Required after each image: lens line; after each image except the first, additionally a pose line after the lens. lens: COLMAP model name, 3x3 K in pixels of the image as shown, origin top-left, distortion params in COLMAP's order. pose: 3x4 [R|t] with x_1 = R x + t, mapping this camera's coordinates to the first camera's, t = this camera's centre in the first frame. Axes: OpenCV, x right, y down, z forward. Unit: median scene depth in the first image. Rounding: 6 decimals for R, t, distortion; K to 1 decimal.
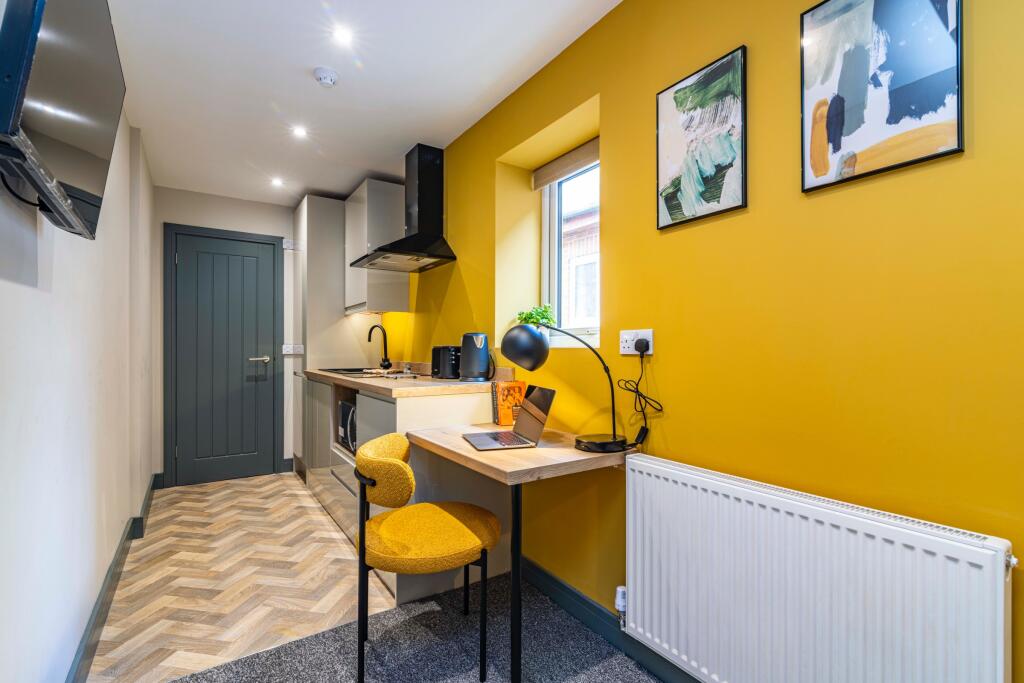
lens RADIAL K [[468.3, 0, 514.6], [0, 468.3, 348.8], [0, 0, 1]] dist [0.000472, -0.000064]
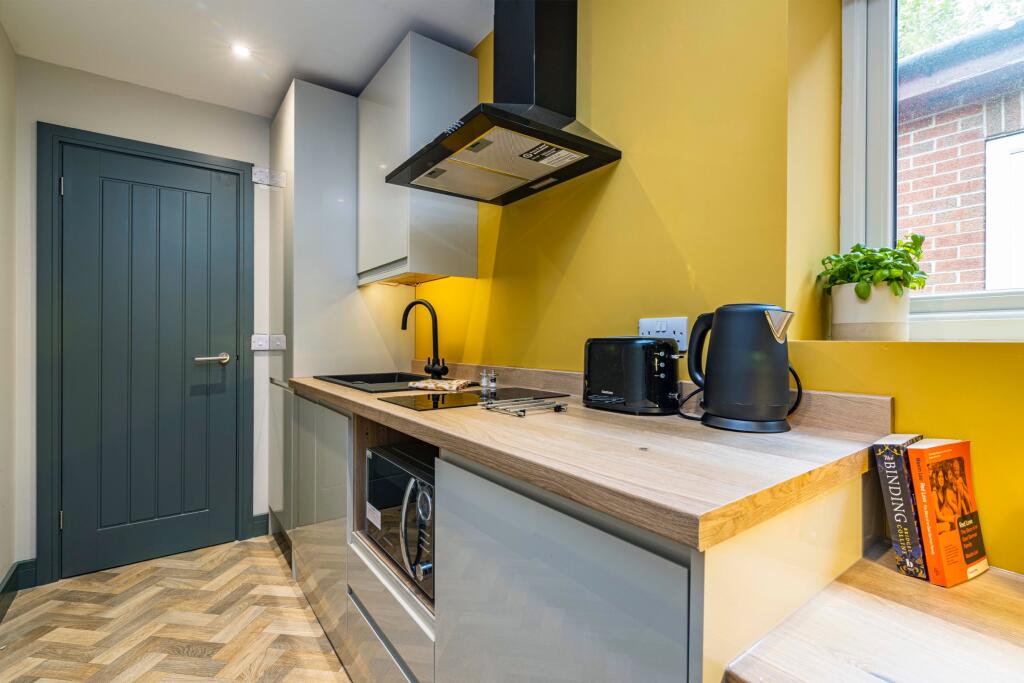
lens RADIAL K [[467.7, 0, 527.1], [0, 467.7, 334.5], [0, 0, 1]] dist [-0.003329, -0.000329]
pose [[0.997799, -0.001551, 0.066299, -0.189214], [0.002121, 0.999961, -0.008541, -0.003970], [-0.066283, 0.008663, 0.997763, 0.394562]]
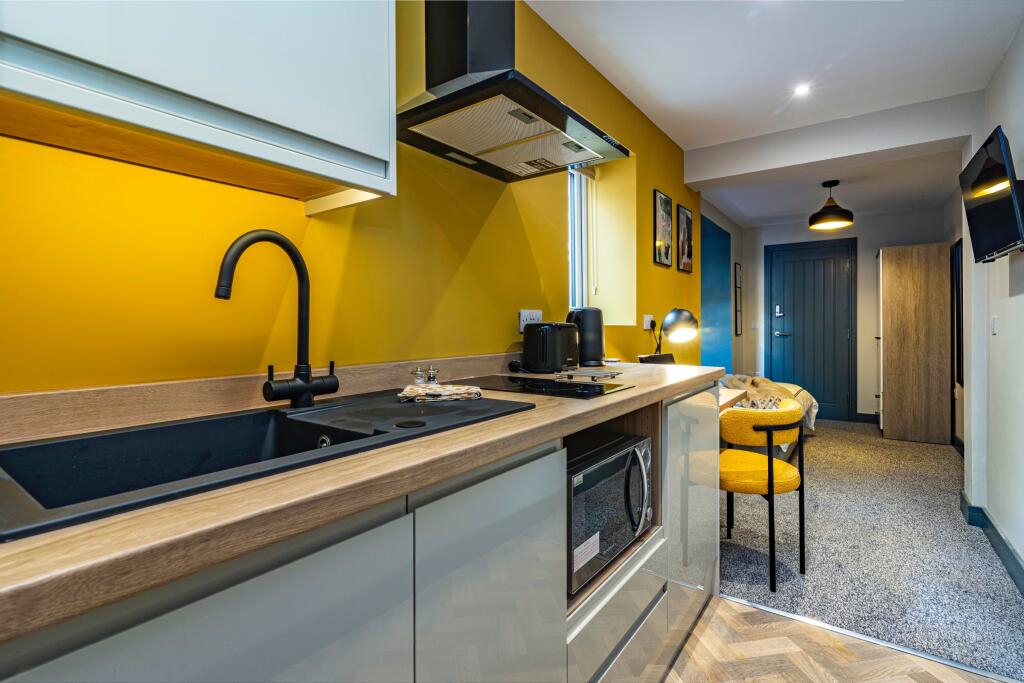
lens RADIAL K [[483.5, 0, 513.4], [0, 483.5, 324.0], [0, 0, 1]] dist [0.000355, 0.000215]
pose [[-0.343040, -0.000892, 0.939321, -0.551313], [-0.001815, 0.999998, 0.000286, -0.003839], [-0.939319, -0.001607, -0.343041, 0.919280]]
